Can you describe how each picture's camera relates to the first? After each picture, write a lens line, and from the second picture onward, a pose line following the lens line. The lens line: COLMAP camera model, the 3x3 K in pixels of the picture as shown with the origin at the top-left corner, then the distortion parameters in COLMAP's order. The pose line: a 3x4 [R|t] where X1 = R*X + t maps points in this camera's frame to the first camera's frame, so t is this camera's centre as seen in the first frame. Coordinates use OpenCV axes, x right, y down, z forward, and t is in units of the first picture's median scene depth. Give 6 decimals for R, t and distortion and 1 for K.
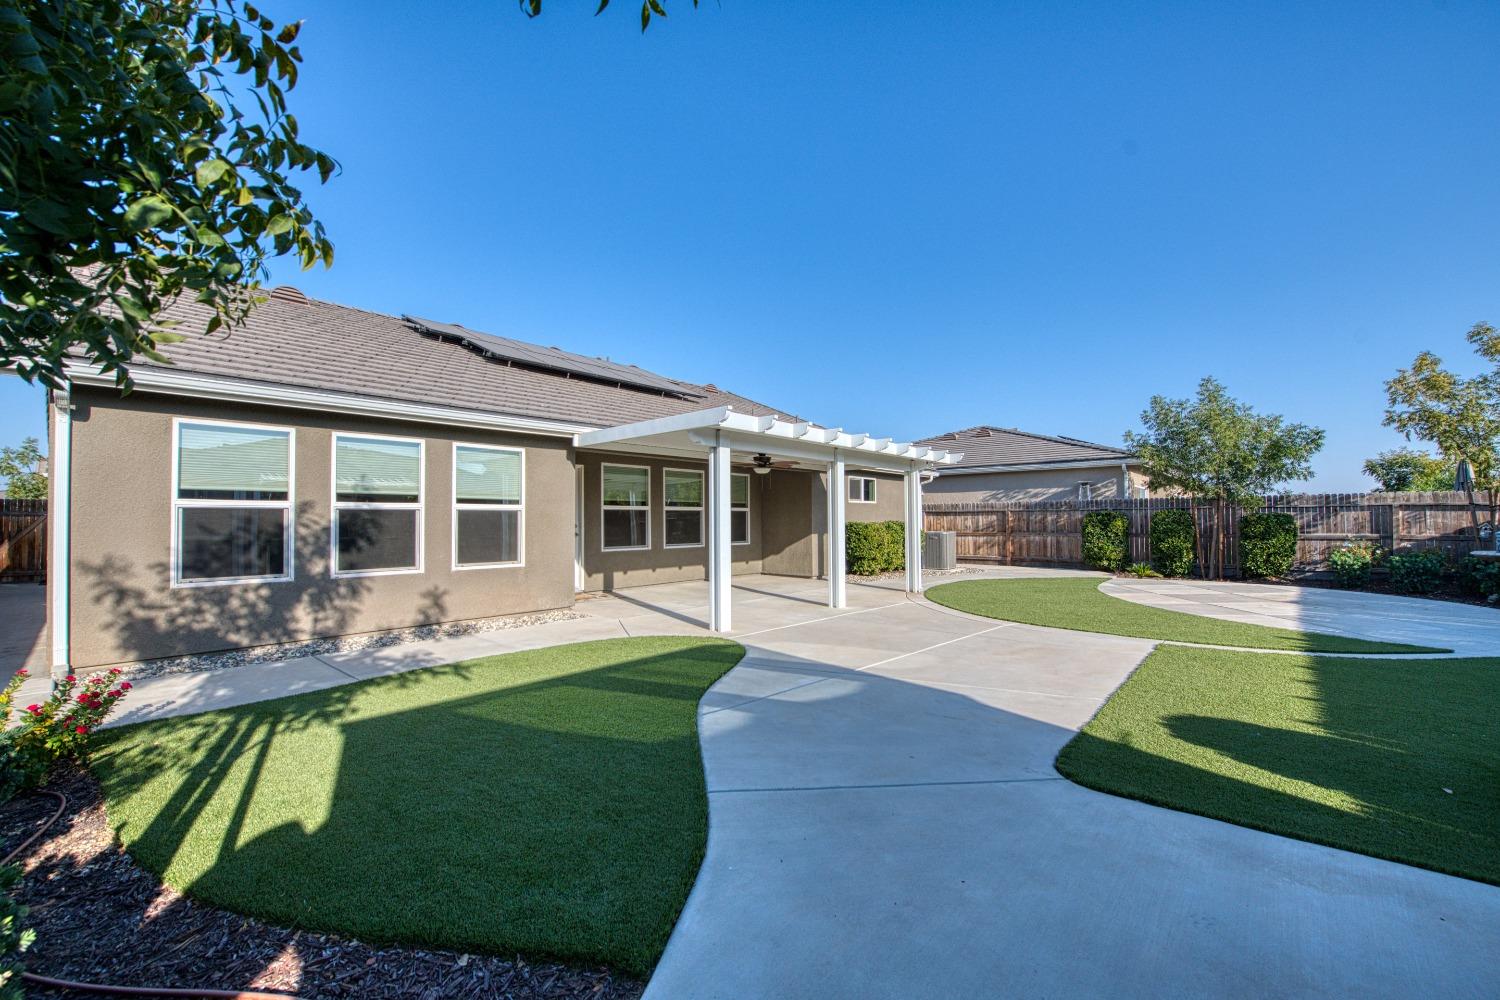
lens RADIAL K [[609.6, 0, 753.3], [0, 609.6, 510.5], [0, 0, 1]] dist [-0.026882, 0.001018]
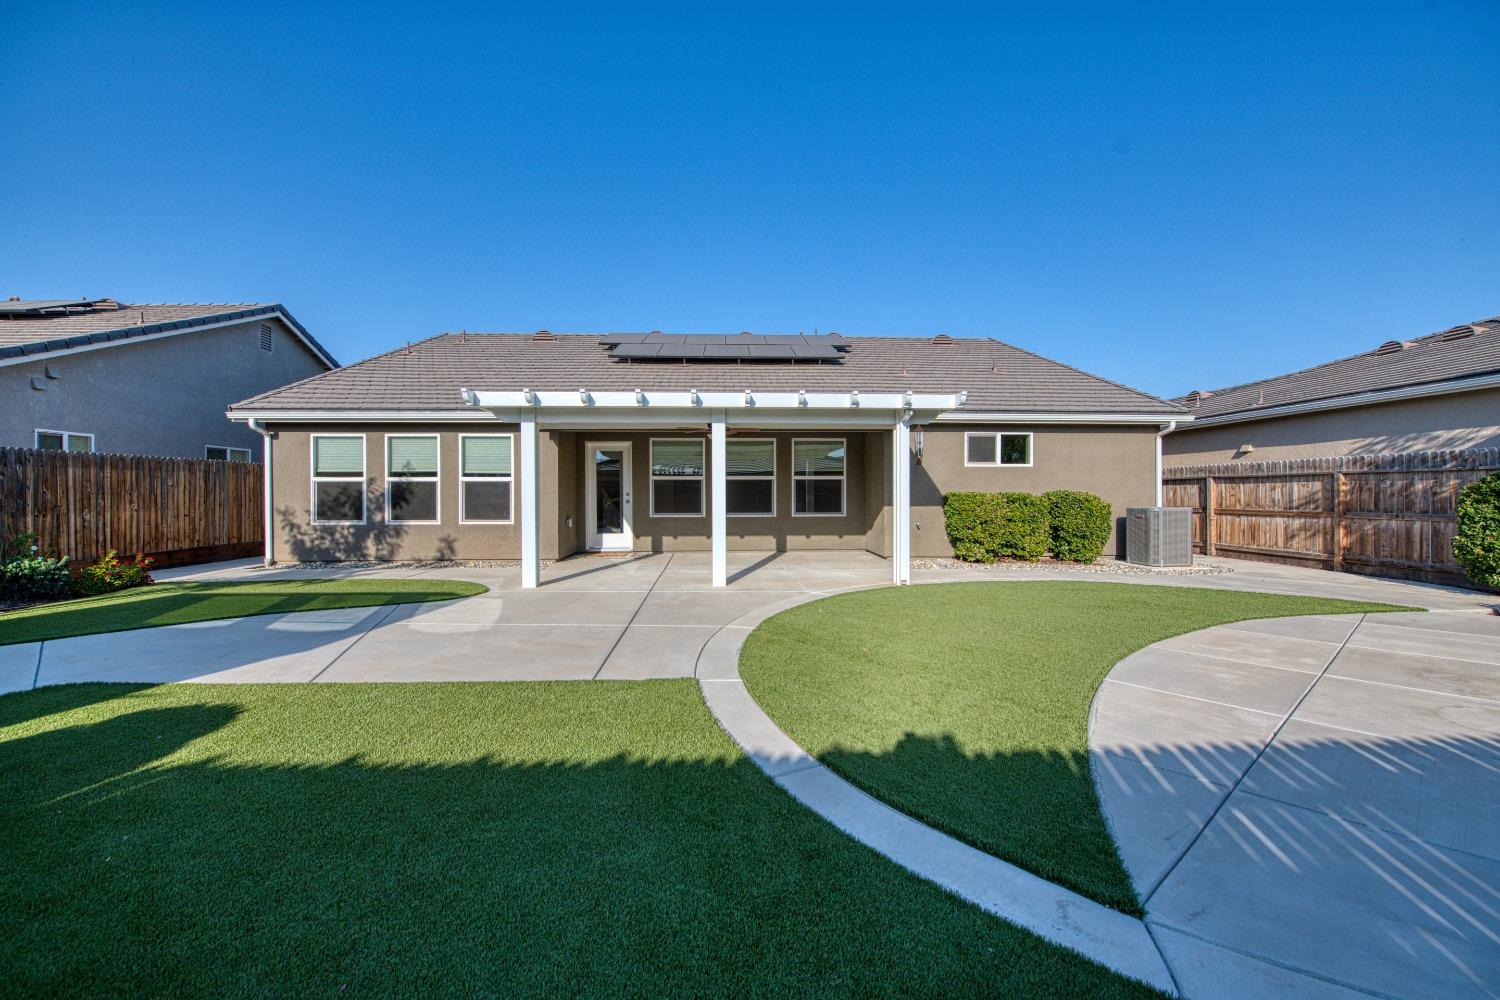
lens RADIAL K [[609.6, 0, 736.6], [0, 609.6, 487.0], [0, 0, 1]] dist [-0.026882, 0.001018]
pose [[0.686302, -0.003018, -0.727310, 1.026072], [0.009884, 0.999938, 0.005178, 0.011512], [0.727249, -0.010743, 0.686290, 0.518732]]
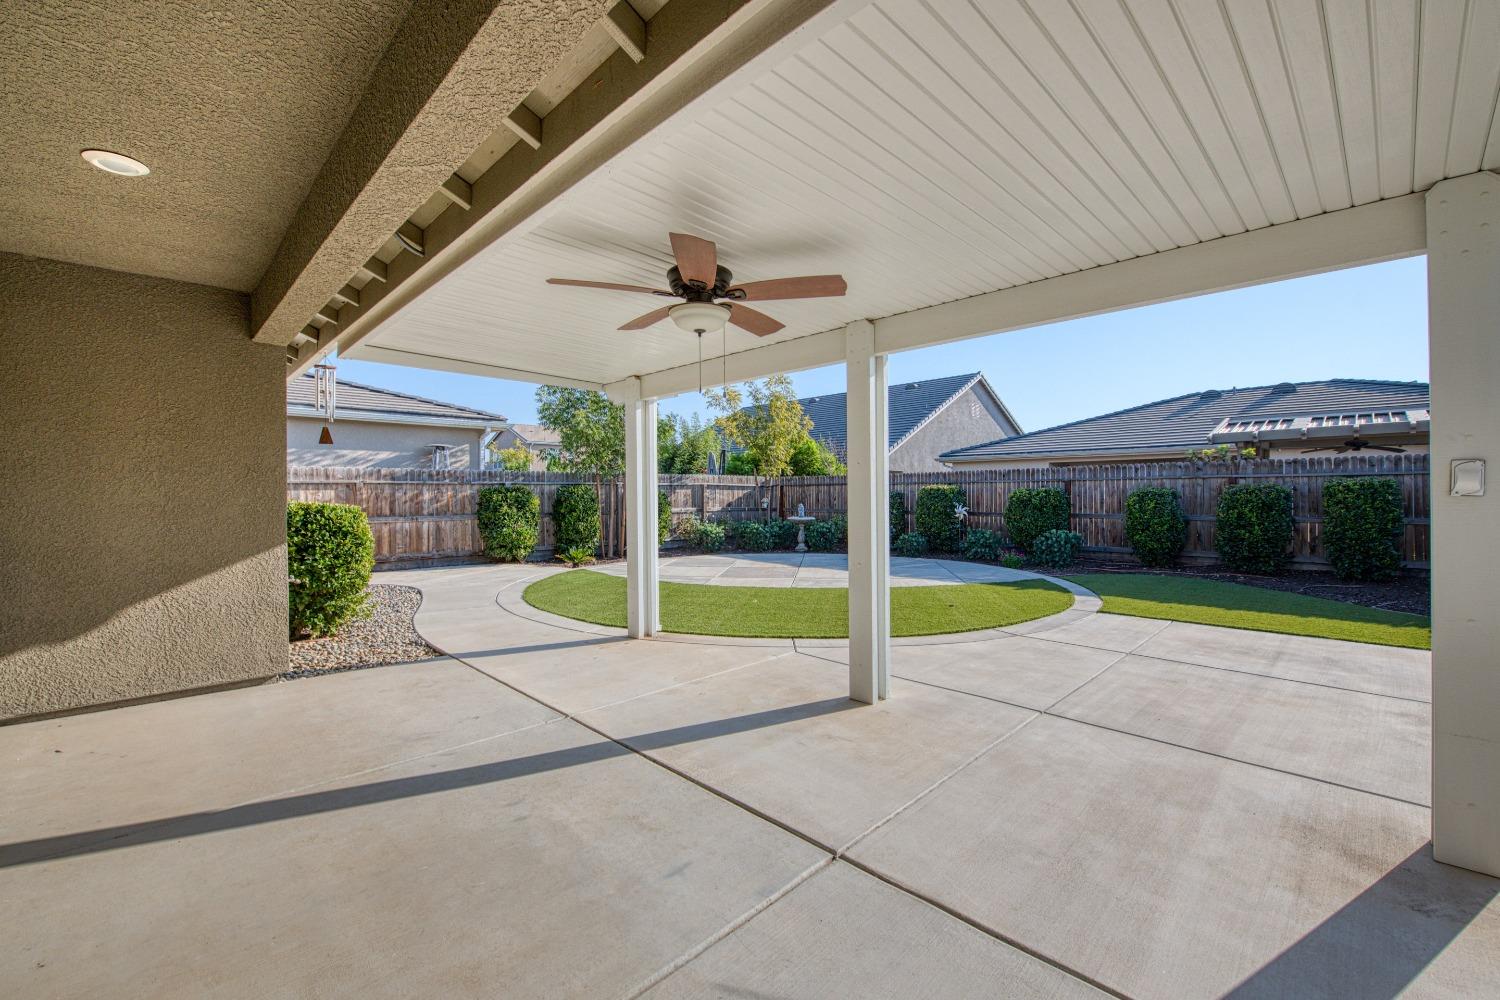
lens RADIAL K [[609.6, 0, 741.6], [0, 609.6, 496.2], [0, 0, 1]] dist [-0.026882, 0.001018]
pose [[0.081820, 0.000659, 0.996647, -0.365815], [-0.009812, 0.999952, 0.000144, 0.023186], [-0.996599, -0.009791, 0.081822, 1.328450]]
